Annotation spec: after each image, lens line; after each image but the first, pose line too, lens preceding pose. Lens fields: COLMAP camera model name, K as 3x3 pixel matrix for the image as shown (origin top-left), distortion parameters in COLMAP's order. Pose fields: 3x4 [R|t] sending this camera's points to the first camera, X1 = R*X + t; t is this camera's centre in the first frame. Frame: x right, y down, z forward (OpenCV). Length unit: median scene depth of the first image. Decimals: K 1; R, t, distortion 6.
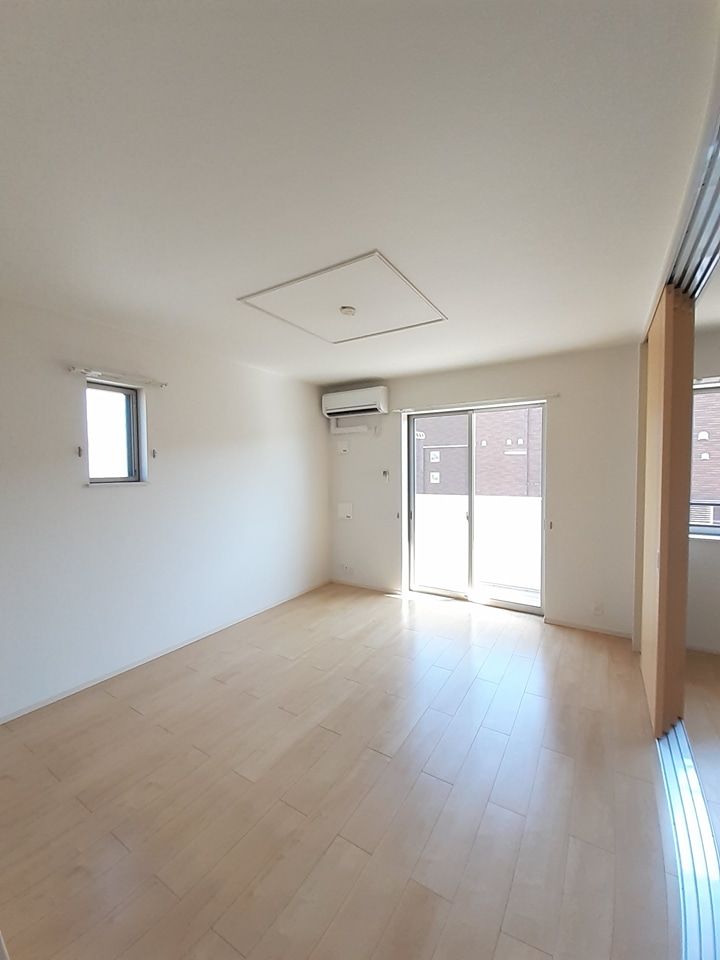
lens RADIAL K [[390.0, 0, 359.4], [0, 390.0, 482.7], [0, 0, 1]] dist [0.011013, 0.000177]
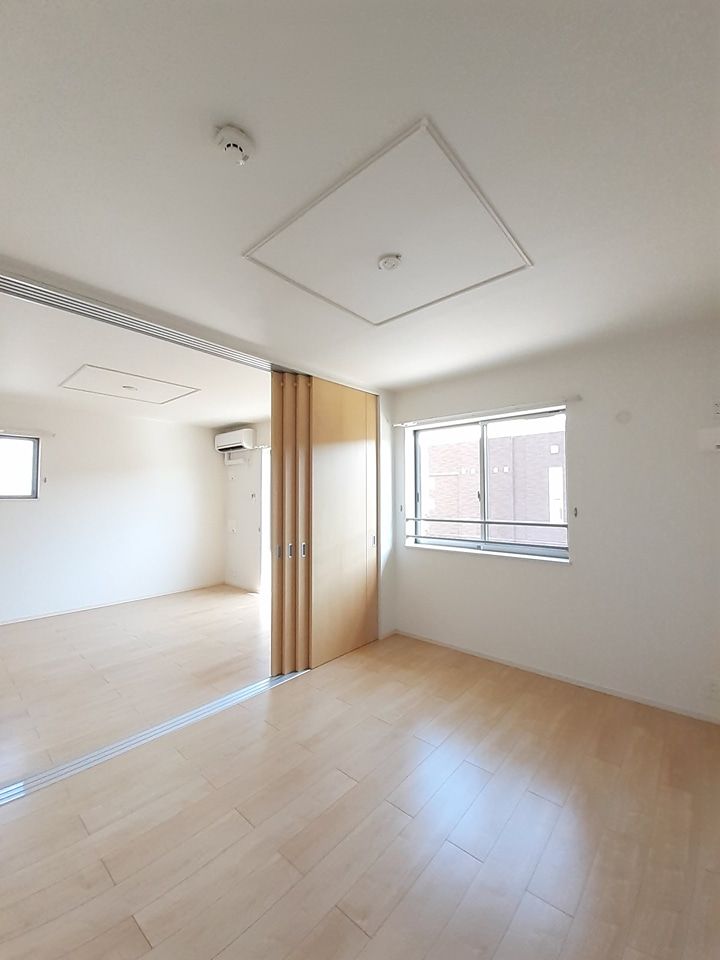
lens RADIAL K [[390.0, 0, 359.7], [0, 390.0, 483.8], [0, 0, 1]] dist [0.011013, 0.000177]
pose [[0.985961, 0.004491, -0.166917, 0.615051], [-0.015601, 0.997743, -0.065310, 0.013420], [0.166247, 0.066997, 0.983806, -0.191238]]
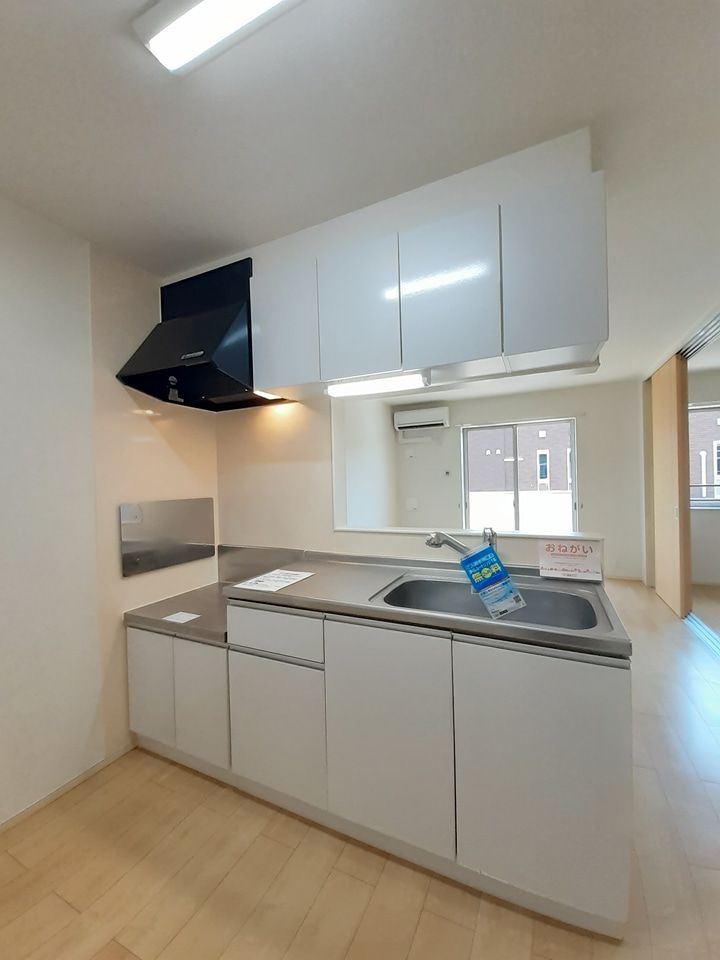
lens RADIAL K [[390.0, 0, 359.7], [0, 390.0, 483.0], [0, 0, 1]] dist [0.011013, 0.000177]
pose [[0.992981, -0.018864, 0.116760, -0.371922], [0.022990, 0.999154, -0.034090, 0.044918], [-0.116018, 0.036535, 0.992575, -0.246541]]
